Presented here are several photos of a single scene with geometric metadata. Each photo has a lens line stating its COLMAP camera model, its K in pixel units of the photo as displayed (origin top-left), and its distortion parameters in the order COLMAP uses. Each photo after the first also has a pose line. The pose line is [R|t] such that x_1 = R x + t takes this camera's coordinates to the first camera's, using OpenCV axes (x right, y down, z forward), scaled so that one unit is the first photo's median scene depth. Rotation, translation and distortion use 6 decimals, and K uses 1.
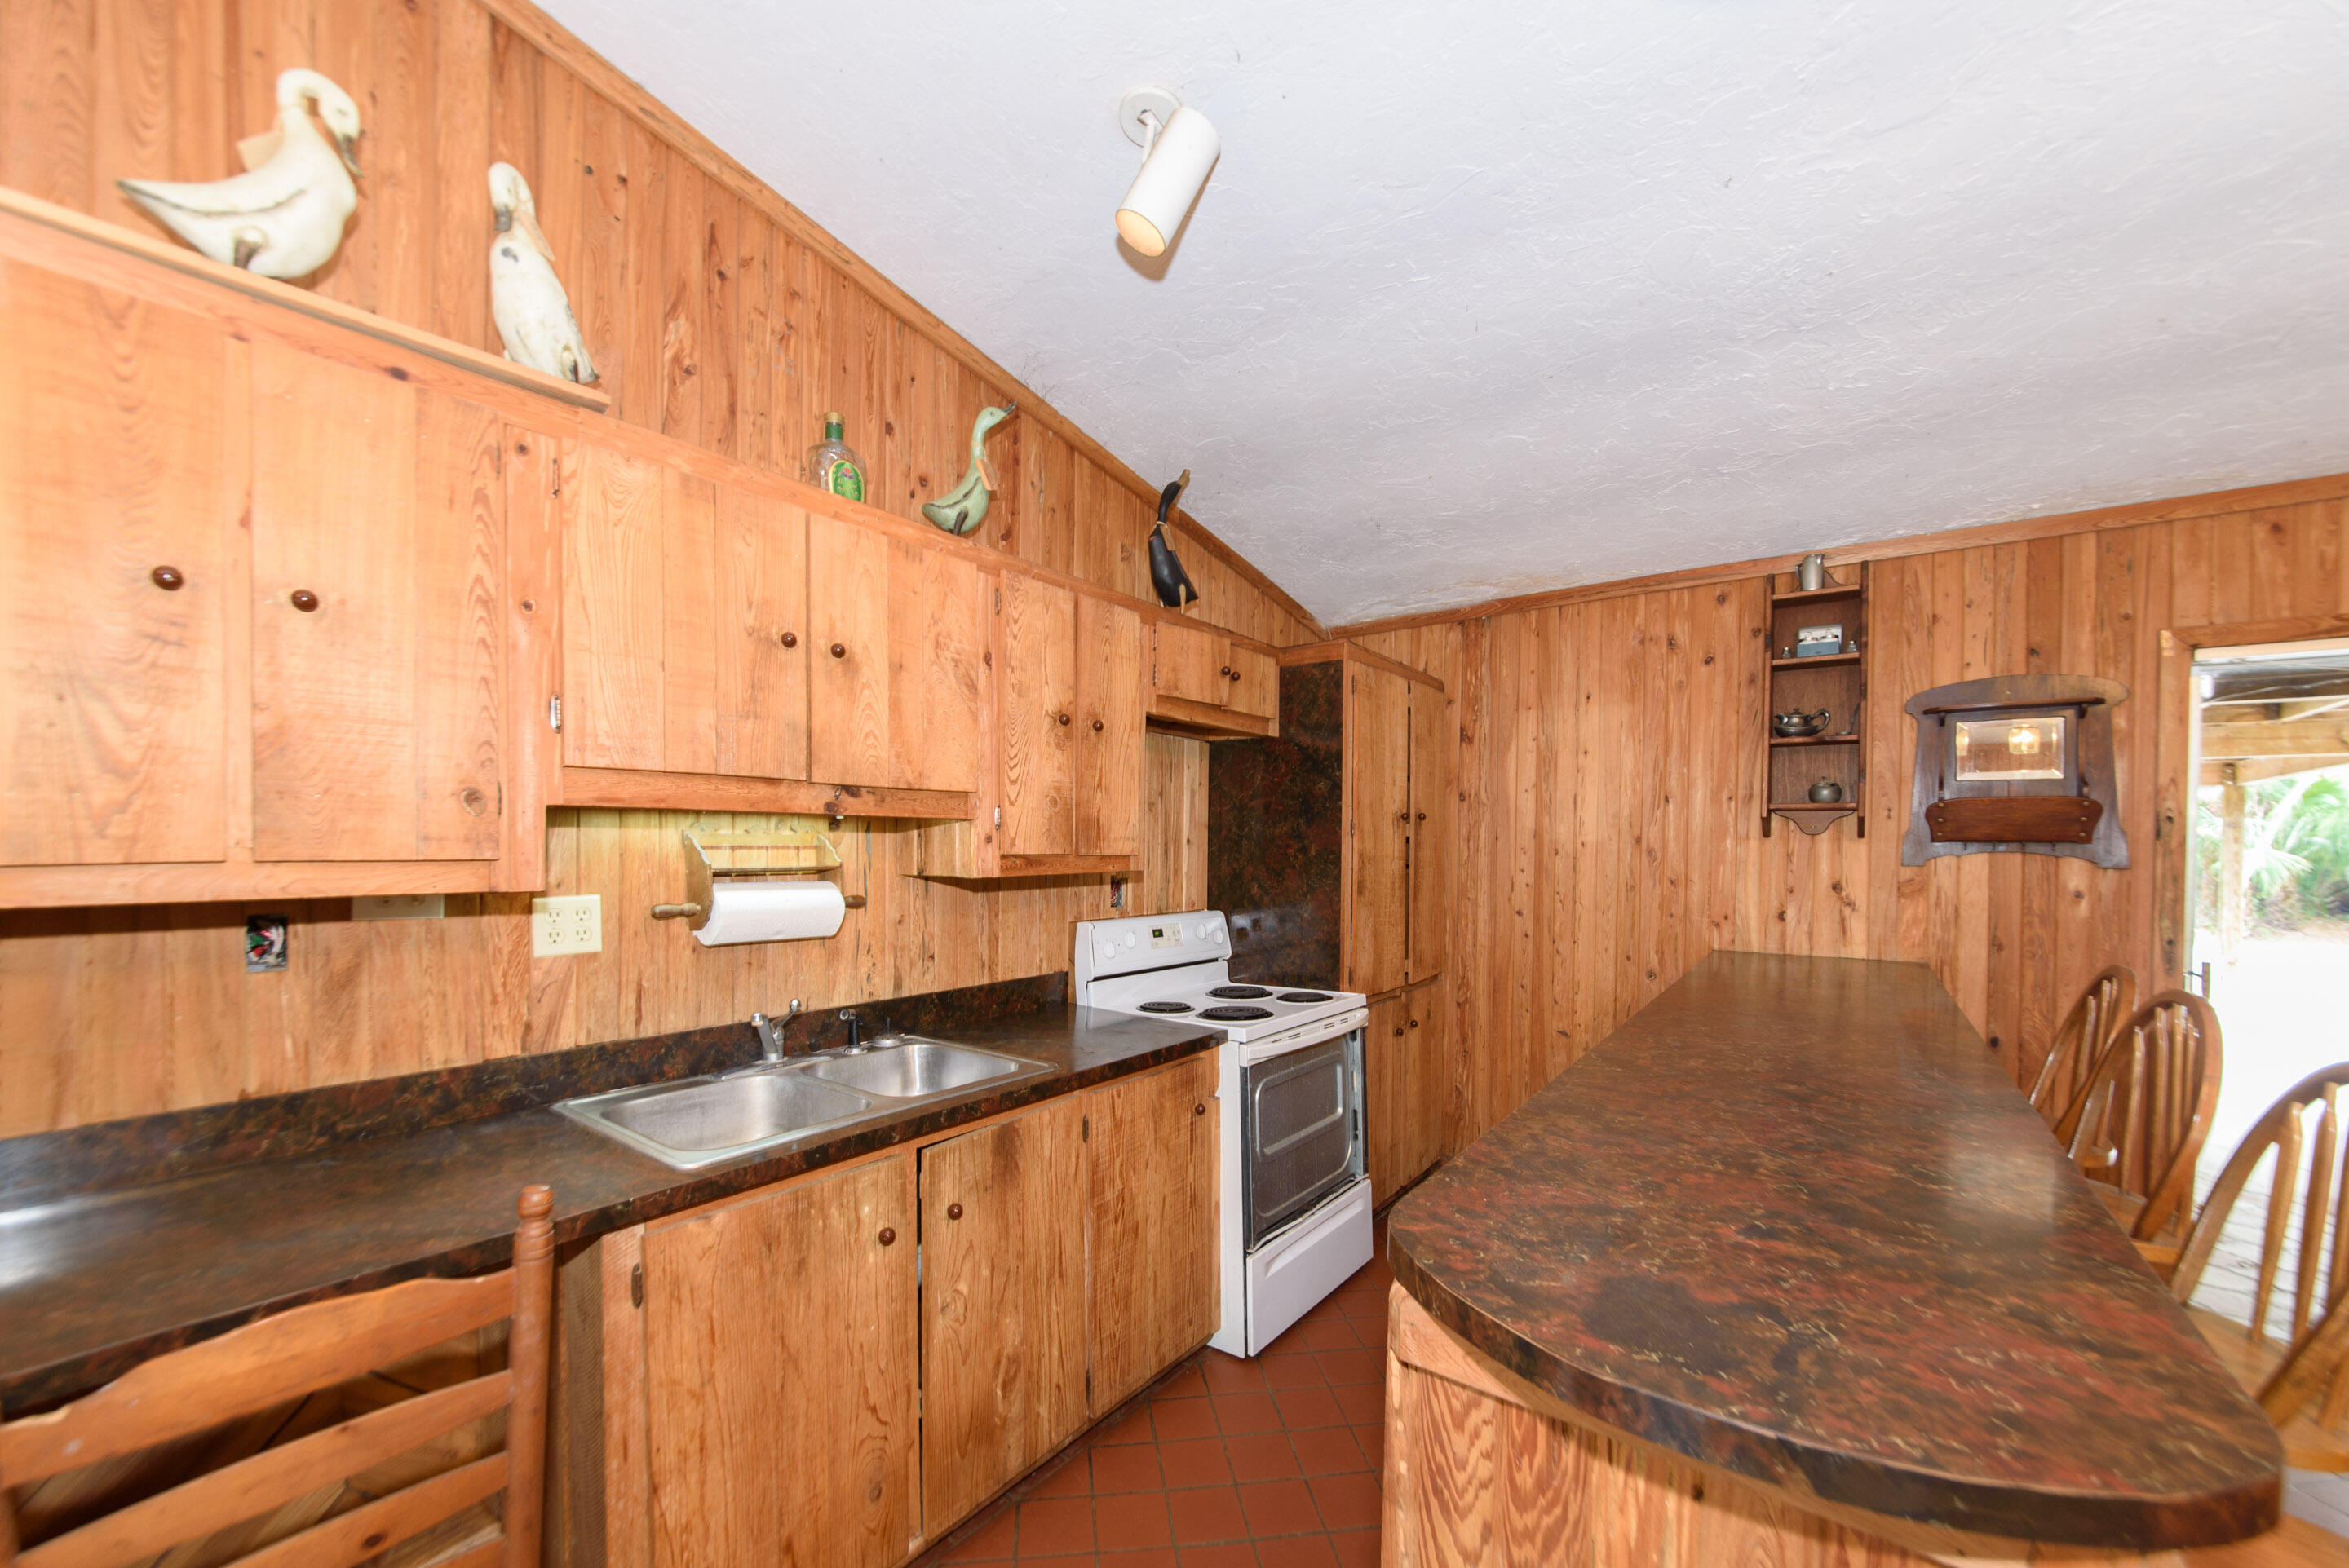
lens RADIAL K [[889.8, 0, 1177.9], [0, 889.8, 856.3], [0, 0, 1]] dist [-0.013131, -0.000062]
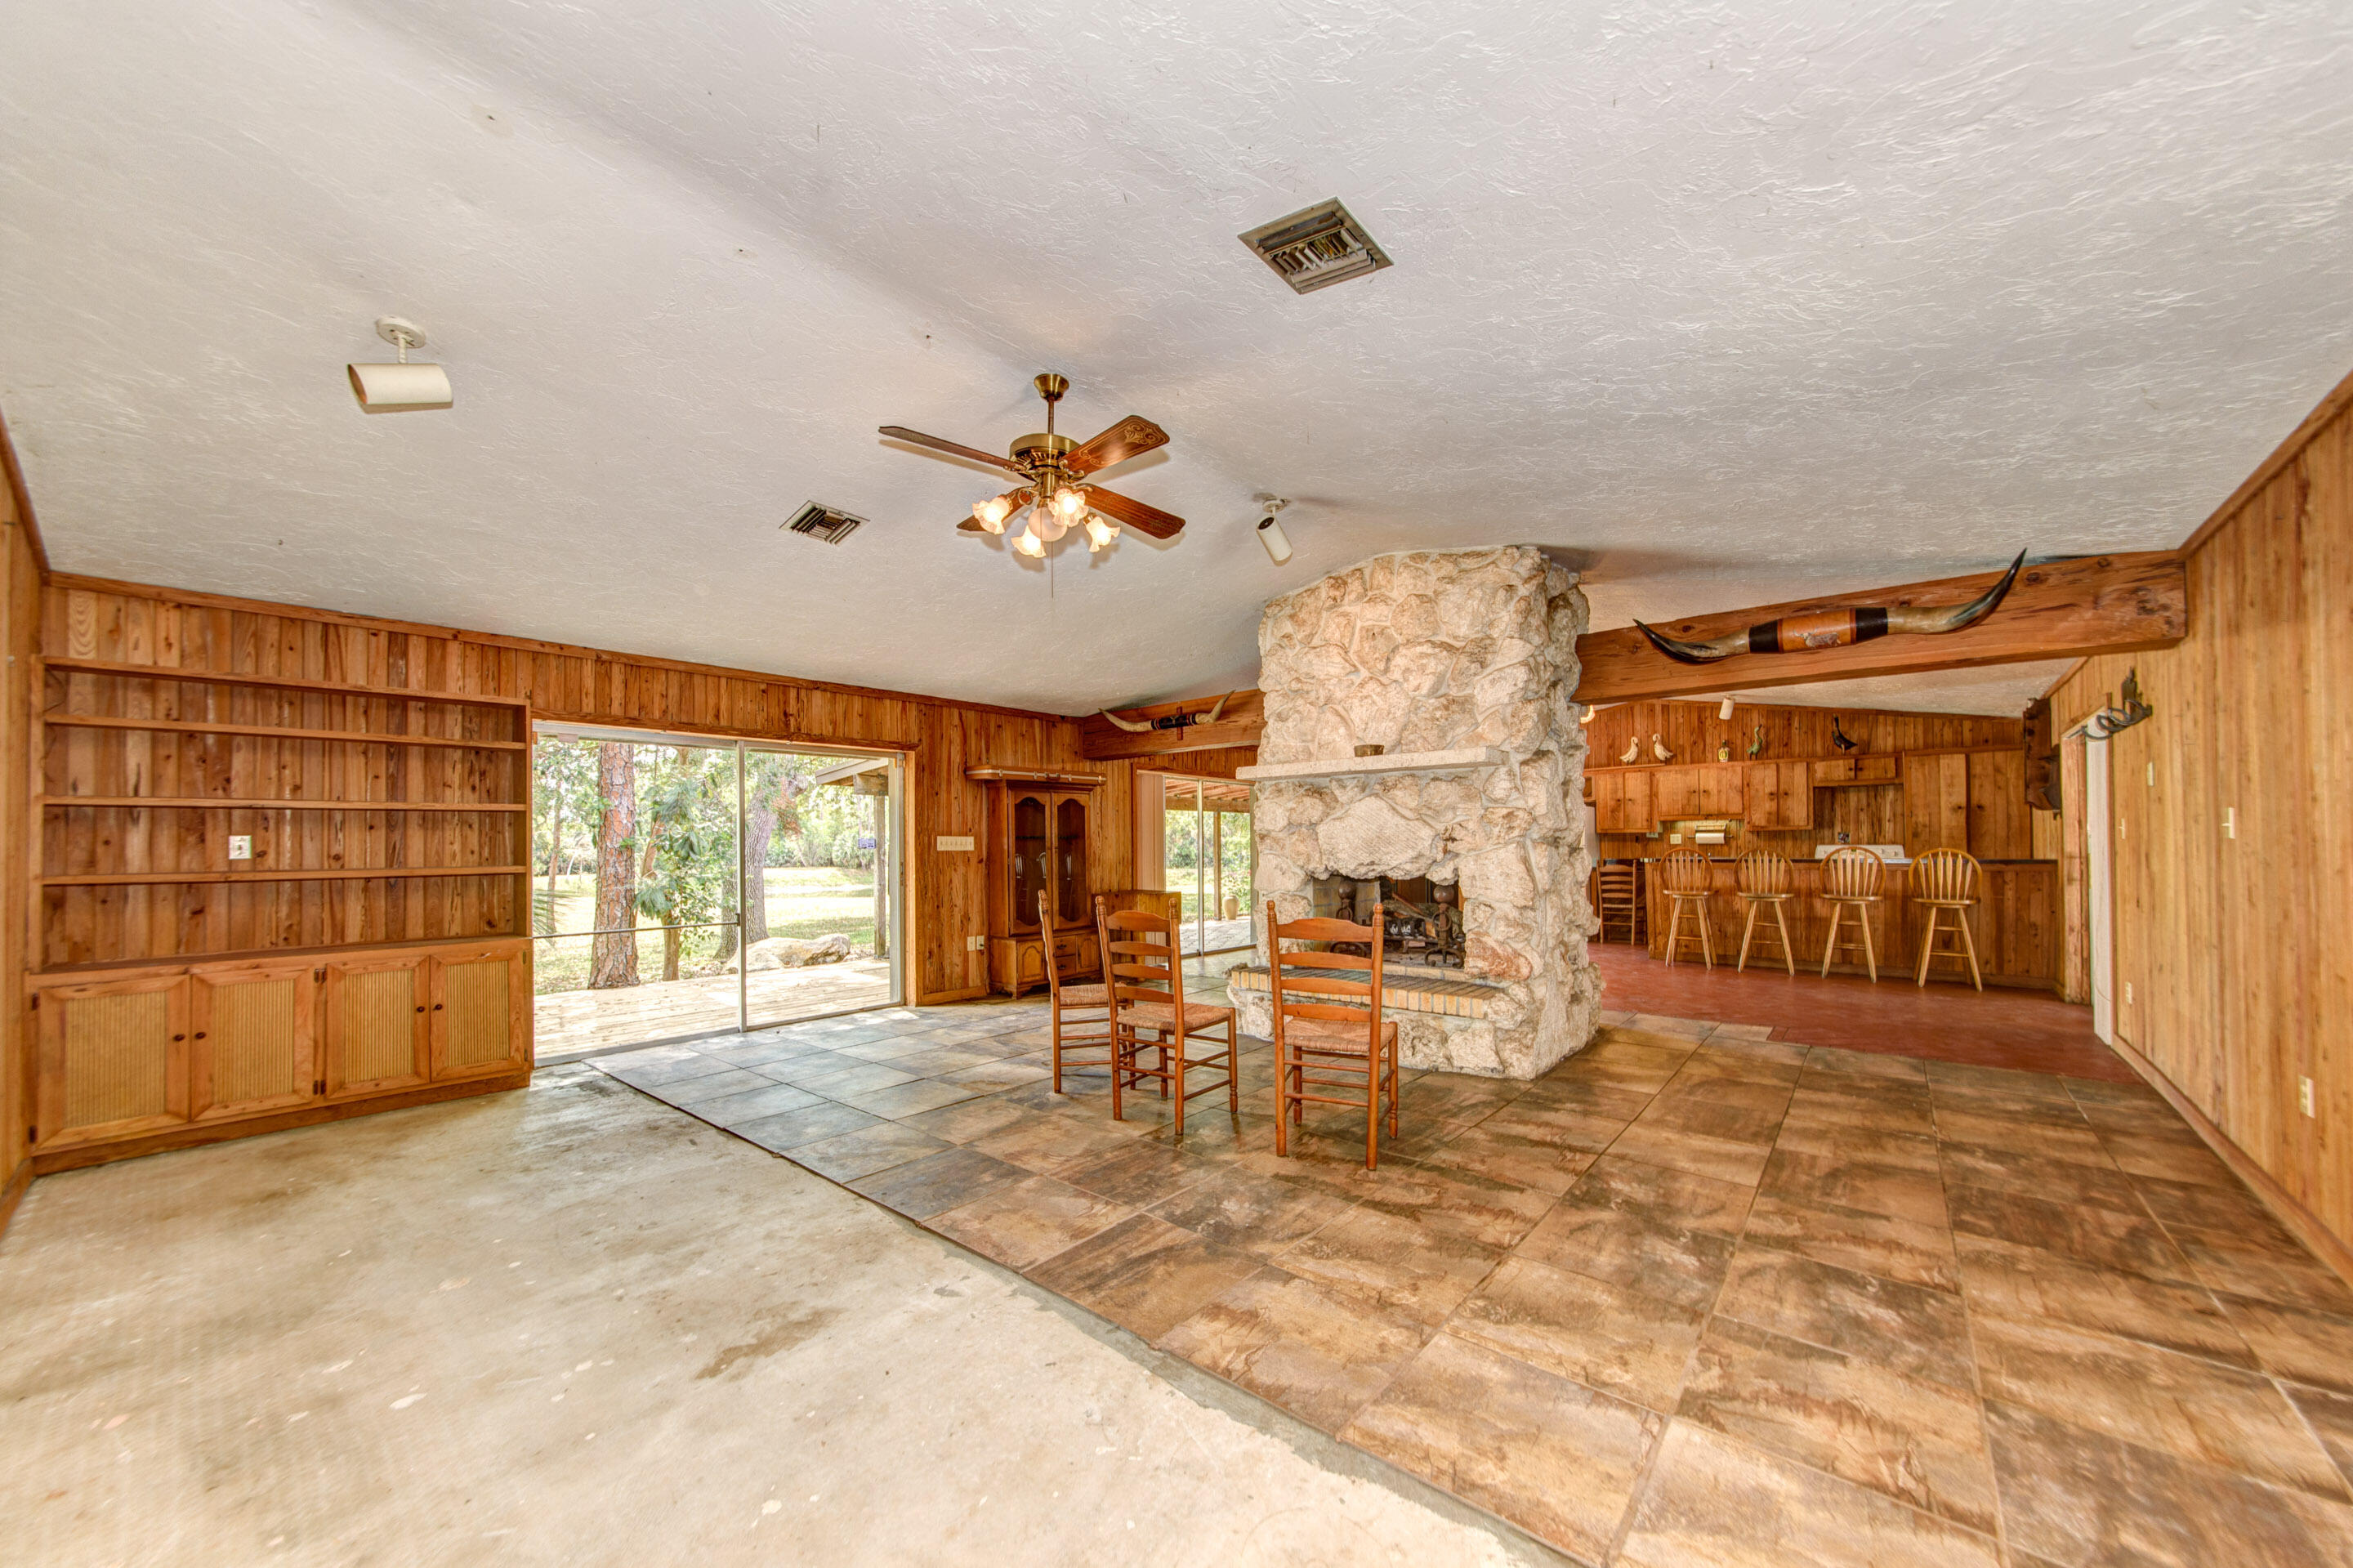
lens RADIAL K [[841.2, 0, 1190.4], [0, 841.2, 836.1], [0, 0, 1]] dist [-0.001019, 0.003264]
pose [[-0.054881, -0.024764, -0.998186, 3.321983], [-0.009093, 0.999663, -0.024300, 0.140693], [0.998451, 0.007743, -0.055088, -1.286248]]
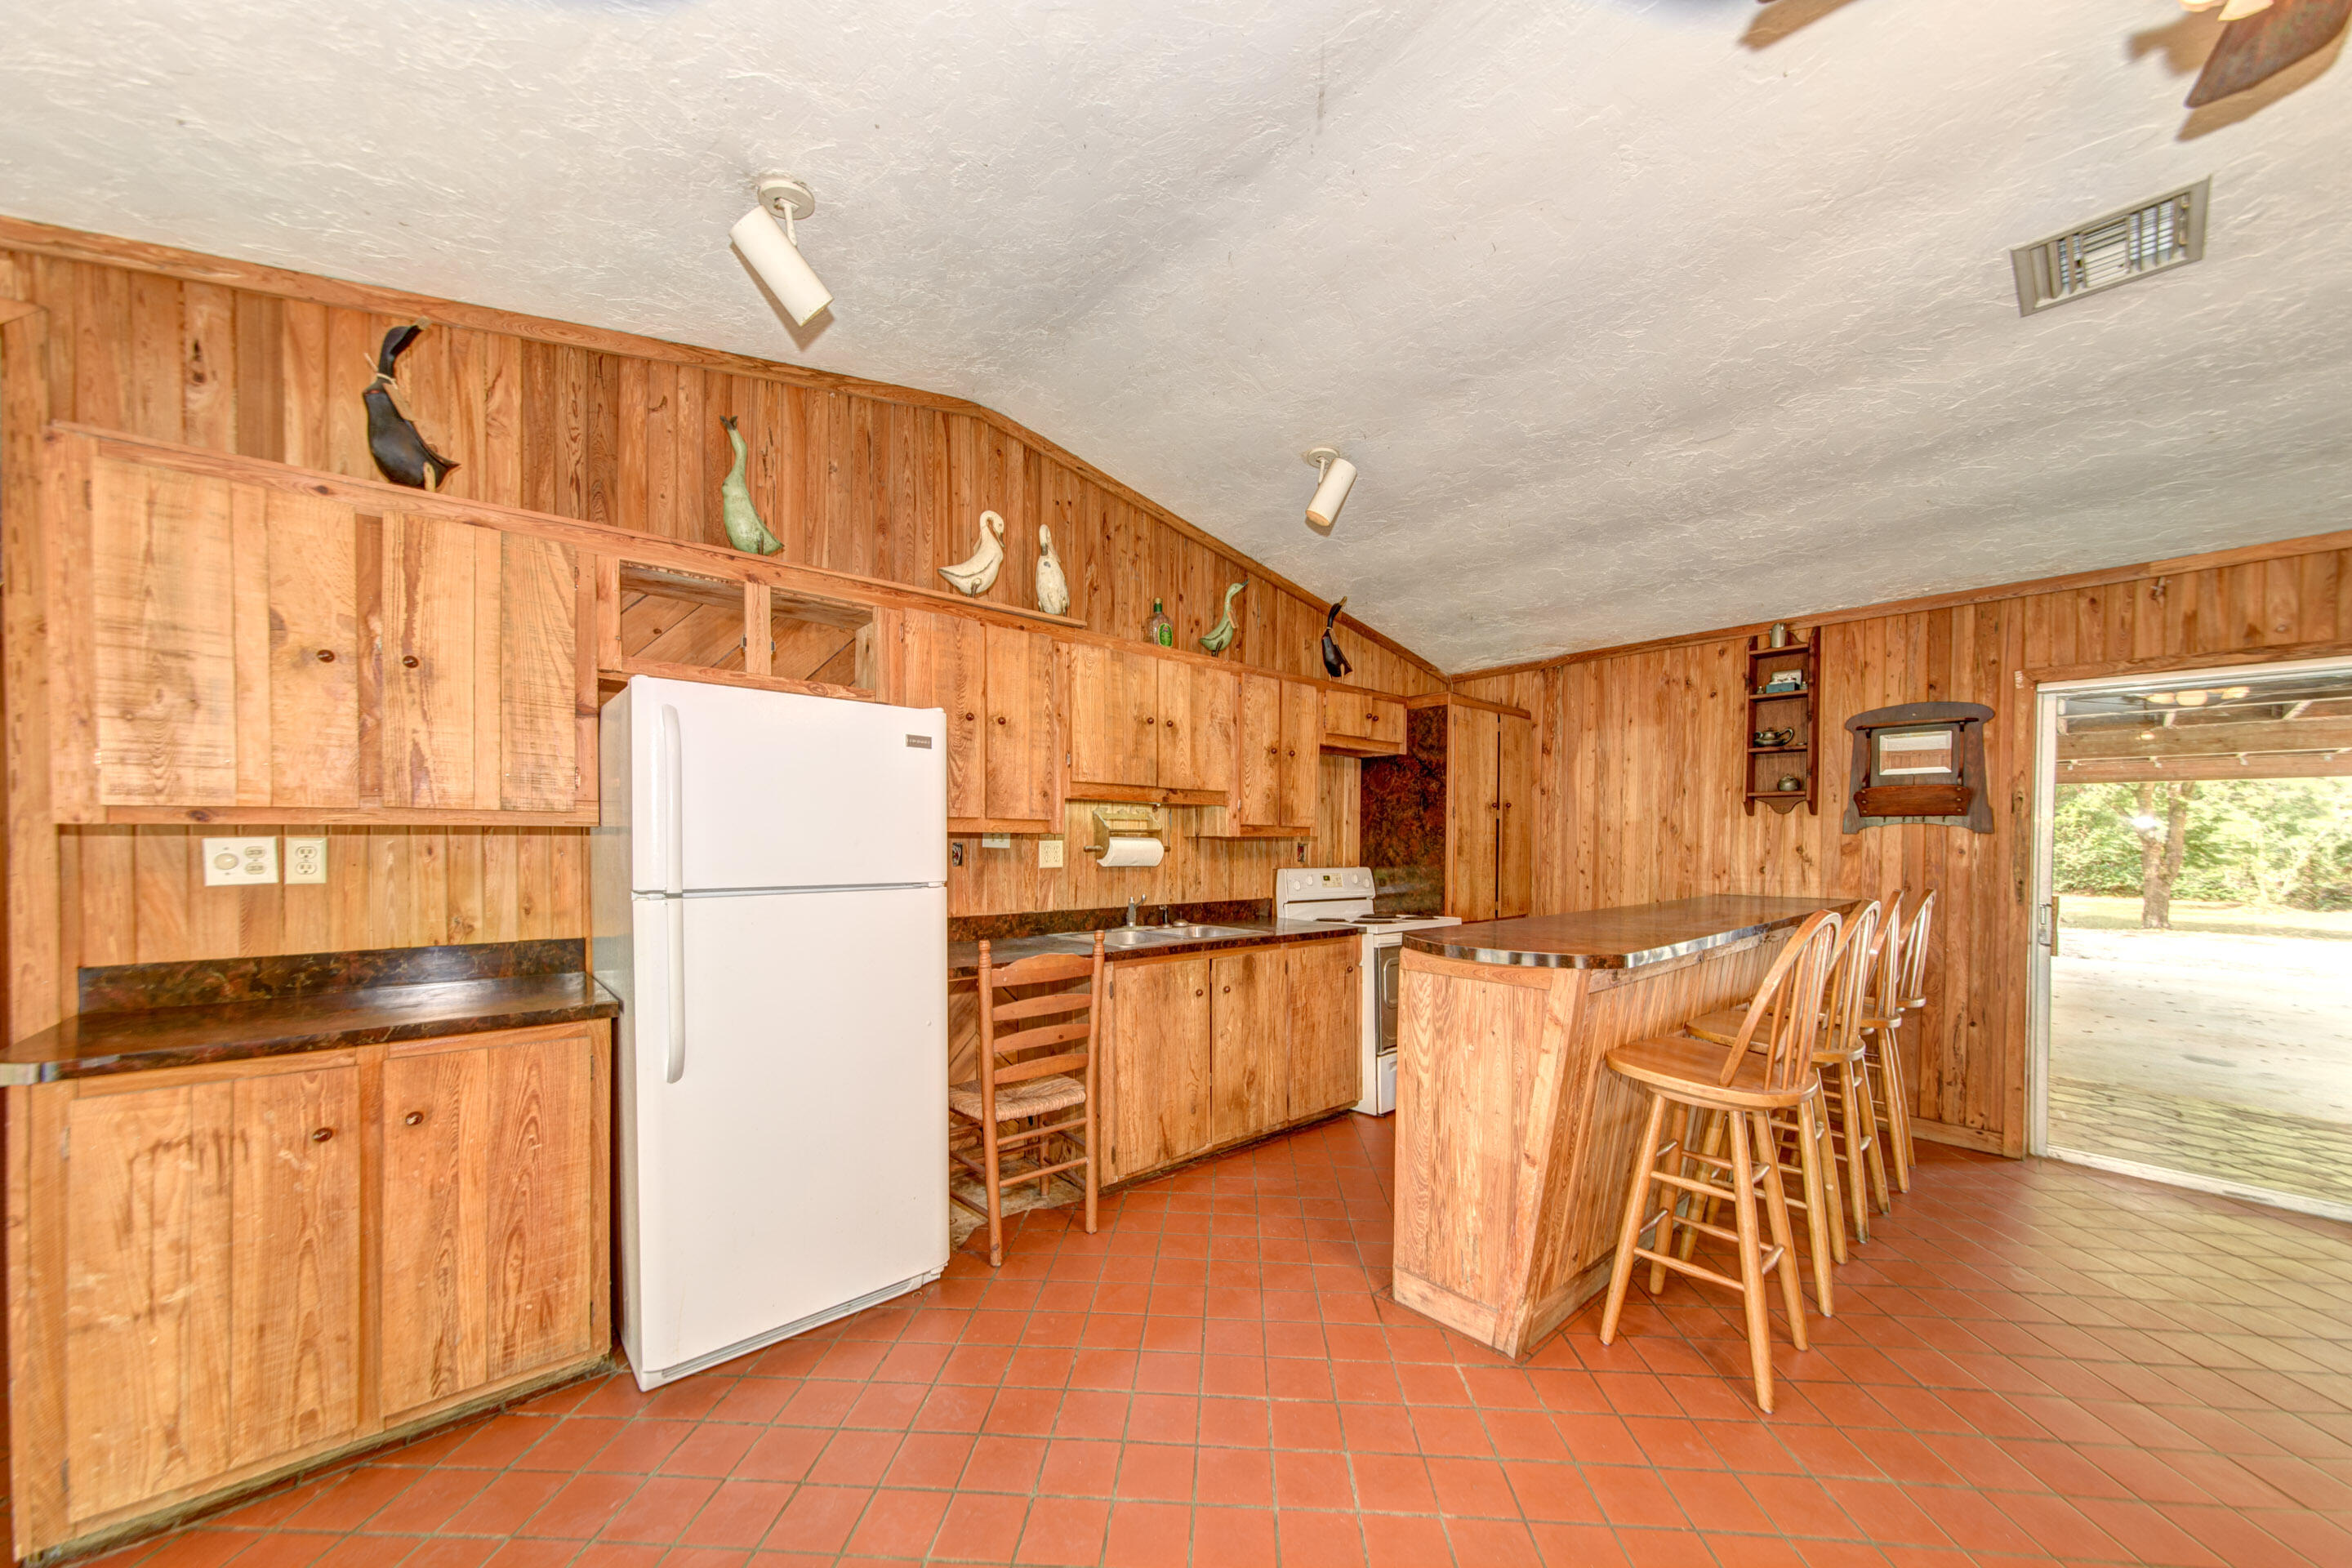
lens RADIAL K [[825.7, 0, 1179.3], [0, 825.7, 857.6], [0, 0, 1]] dist [-0.007775, -0.000186]
pose [[0.978974, 0.002968, -0.203963, 0.021863], [-0.002184, 0.999989, 0.004068, 0.046857], [0.203973, -0.003537, 0.978970, -0.561222]]
